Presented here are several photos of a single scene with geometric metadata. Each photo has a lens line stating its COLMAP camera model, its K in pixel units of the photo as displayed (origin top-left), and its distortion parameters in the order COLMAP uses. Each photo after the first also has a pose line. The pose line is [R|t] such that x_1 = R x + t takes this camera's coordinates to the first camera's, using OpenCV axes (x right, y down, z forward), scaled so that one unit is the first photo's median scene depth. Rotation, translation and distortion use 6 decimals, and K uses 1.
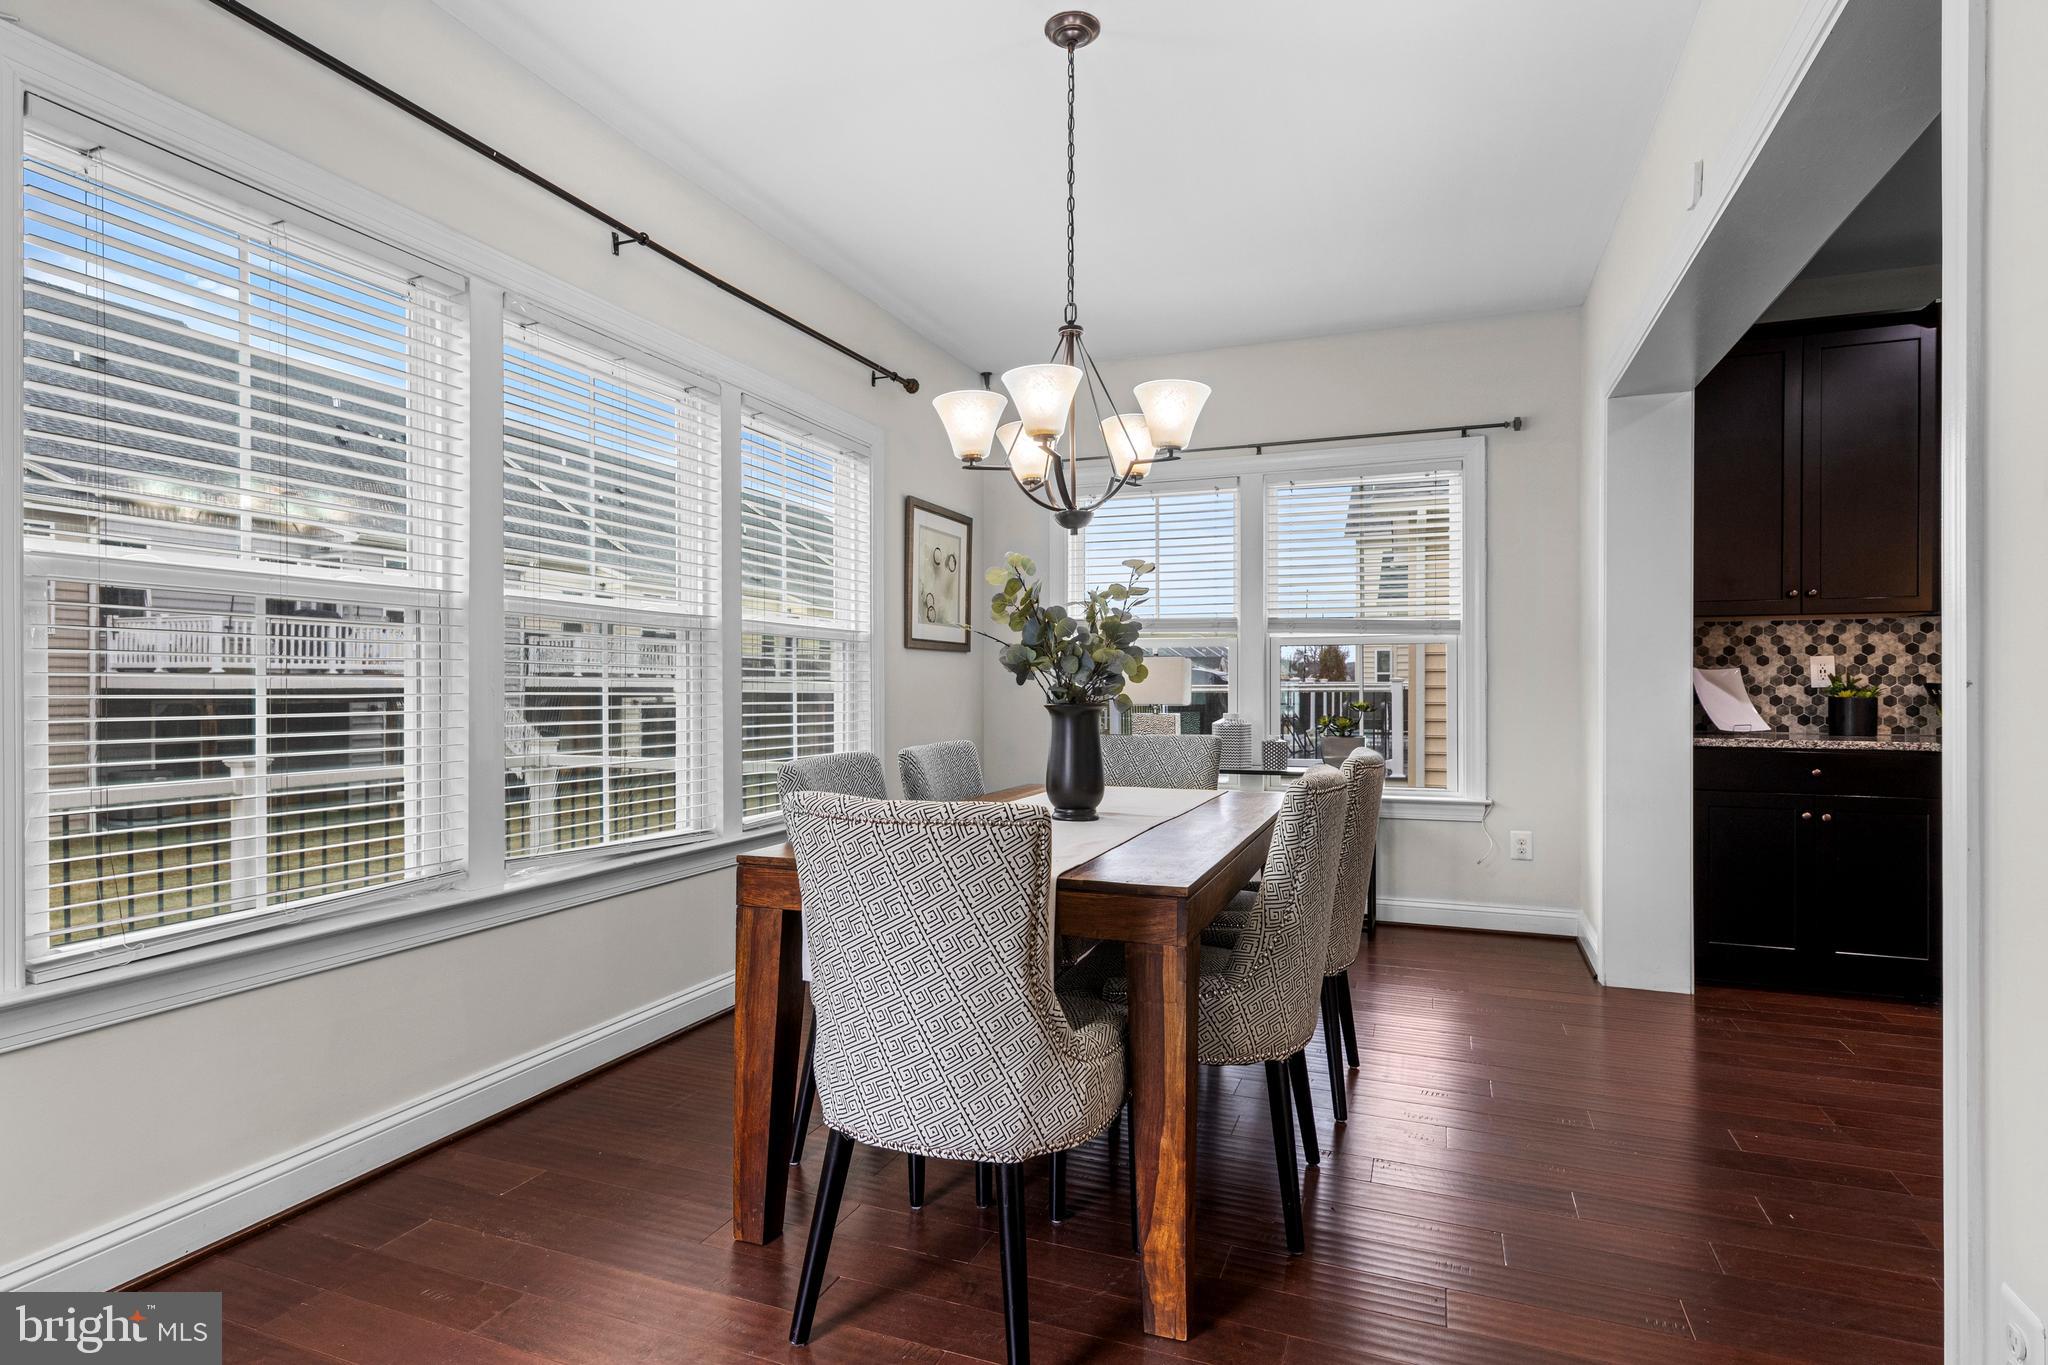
lens RADIAL K [[1060.4, 0, 1021.4], [0, 1060.4, 683.2], [0, 0, 1]] dist [0.010141, -0.000196]
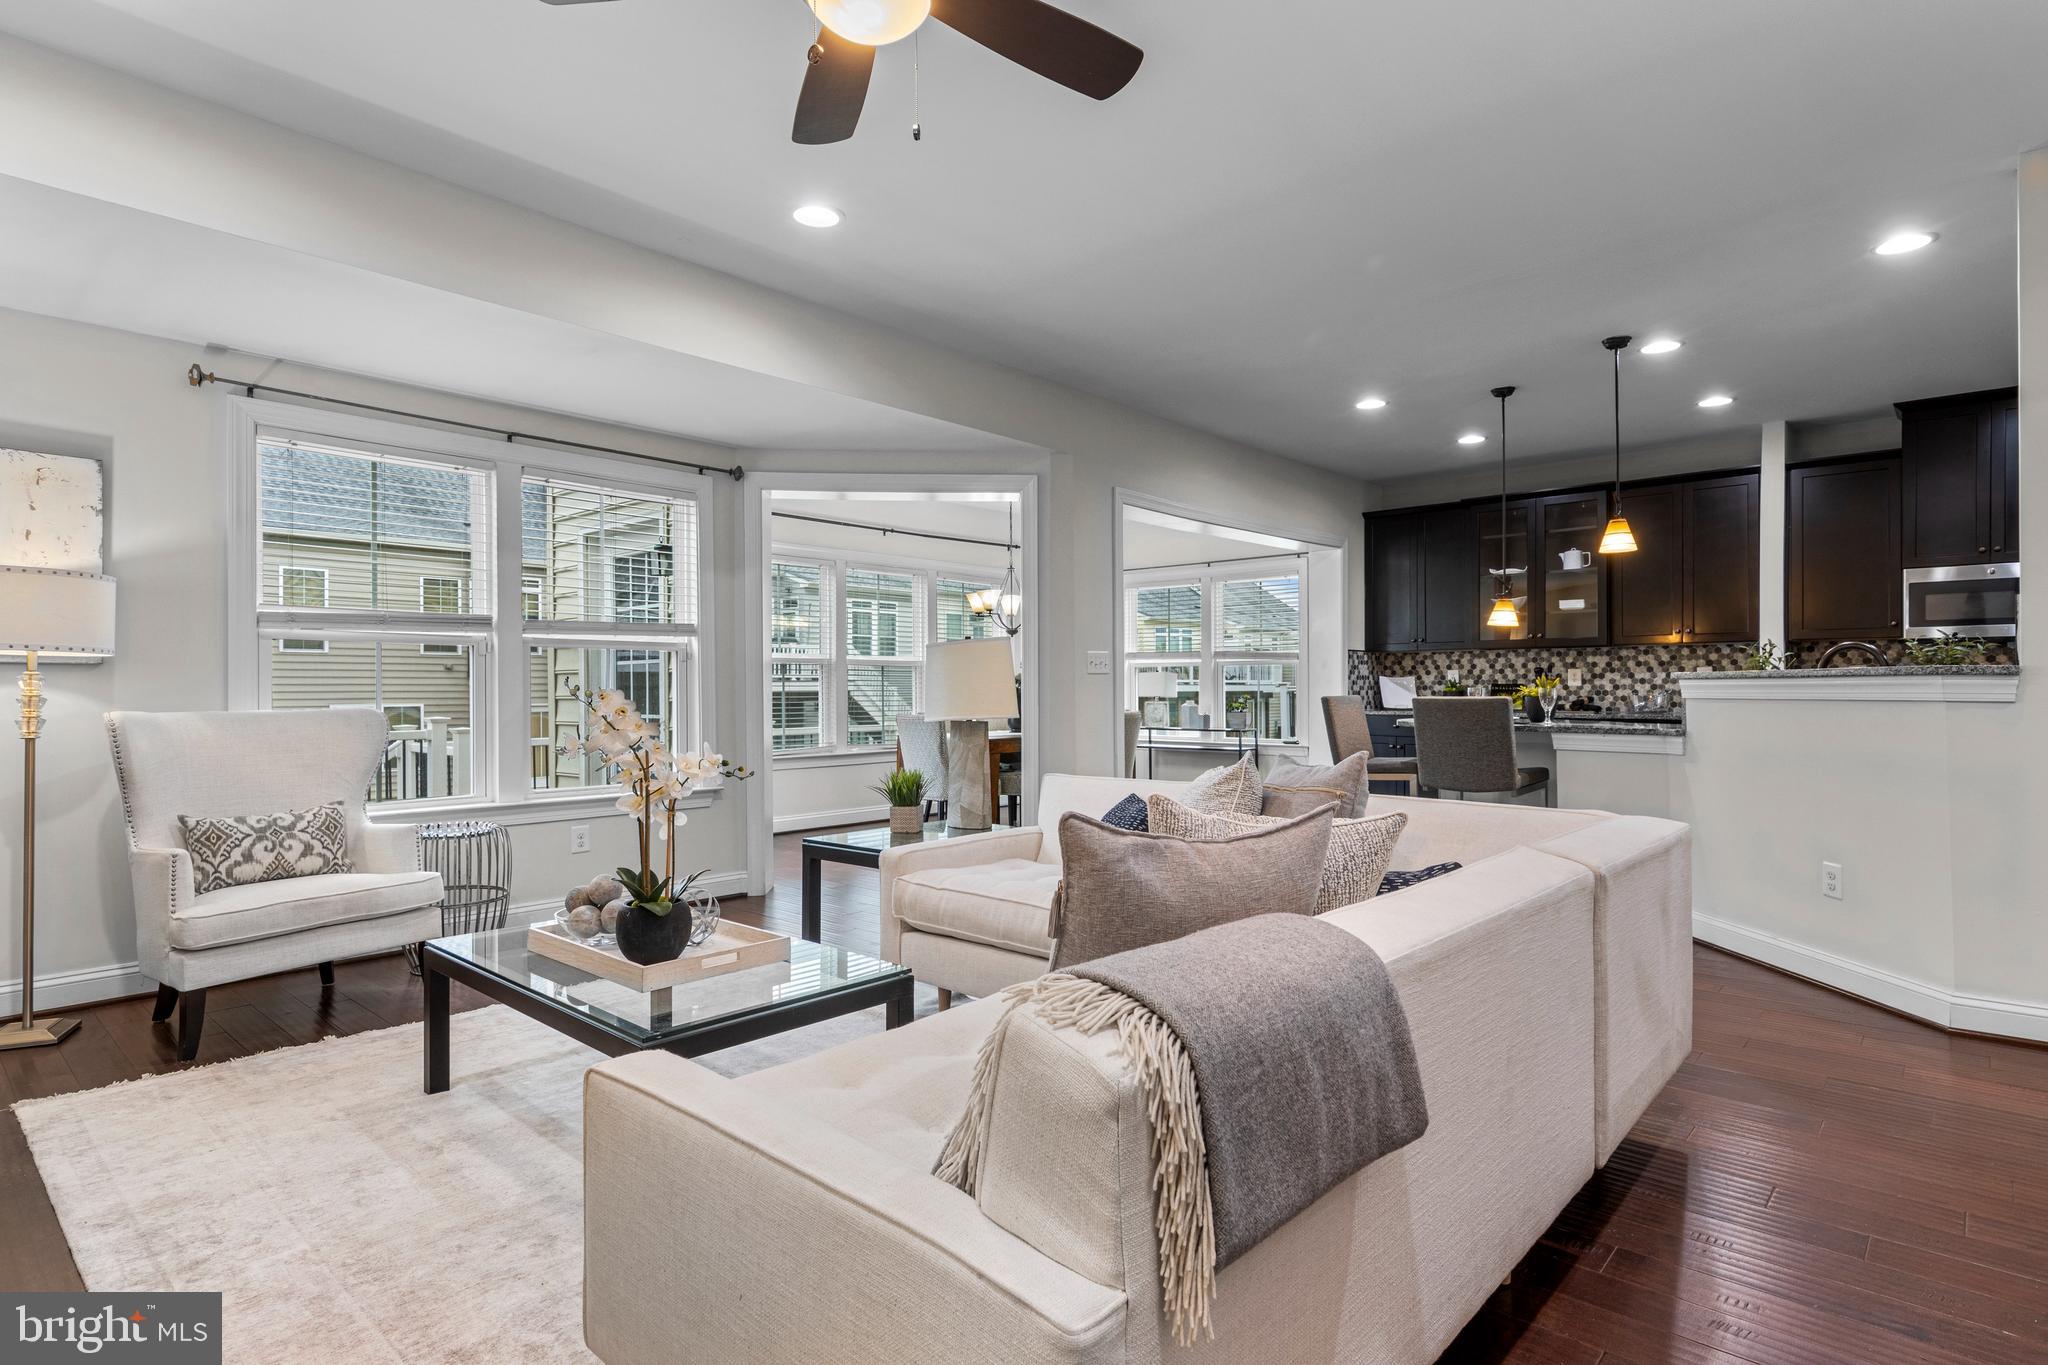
lens RADIAL K [[1060.4, 0, 1021.4], [0, 1060.4, 683.2], [0, 0, 1]] dist [0.010141, -0.000196]
pose [[0.935963, -0.005482, -0.352056, 0.691973], [0.004854, 0.999985, -0.002666, -0.000104], [0.352065, 0.000787, 0.935975, -1.101467]]
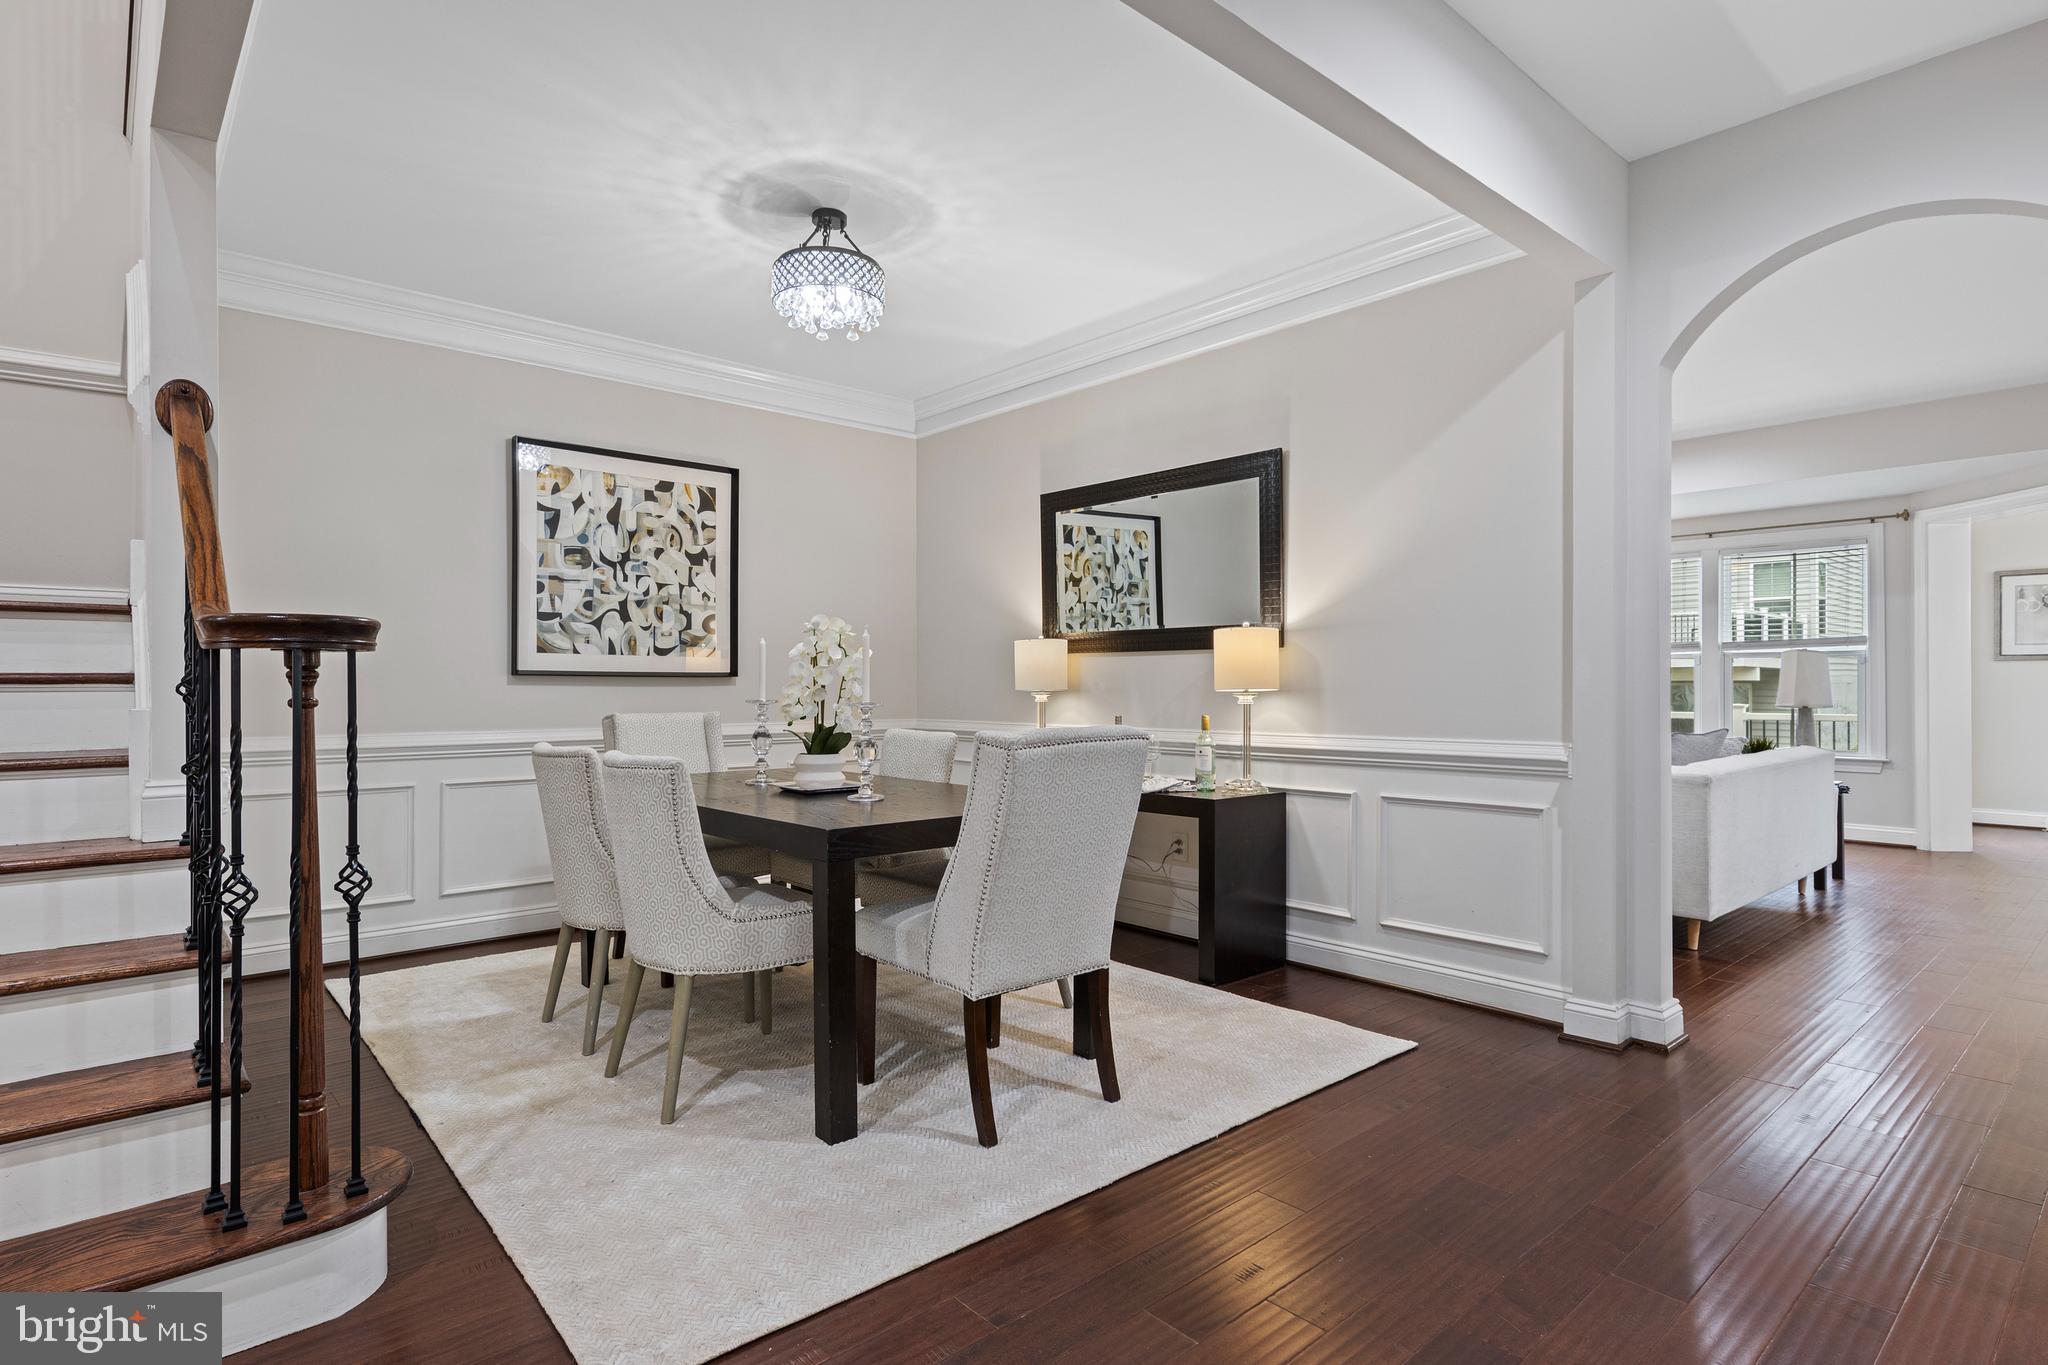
lens RADIAL K [[1060.4, 0, 1021.4], [0, 1060.4, 683.2], [0, 0, 1]] dist [0.010141, -0.000196]
pose [[-0.453938, 0.001303, -0.891032, 2.019732], [0.005900, 0.999981, -0.001543, -0.006028], [0.891014, -0.005958, -0.453937, -0.480375]]
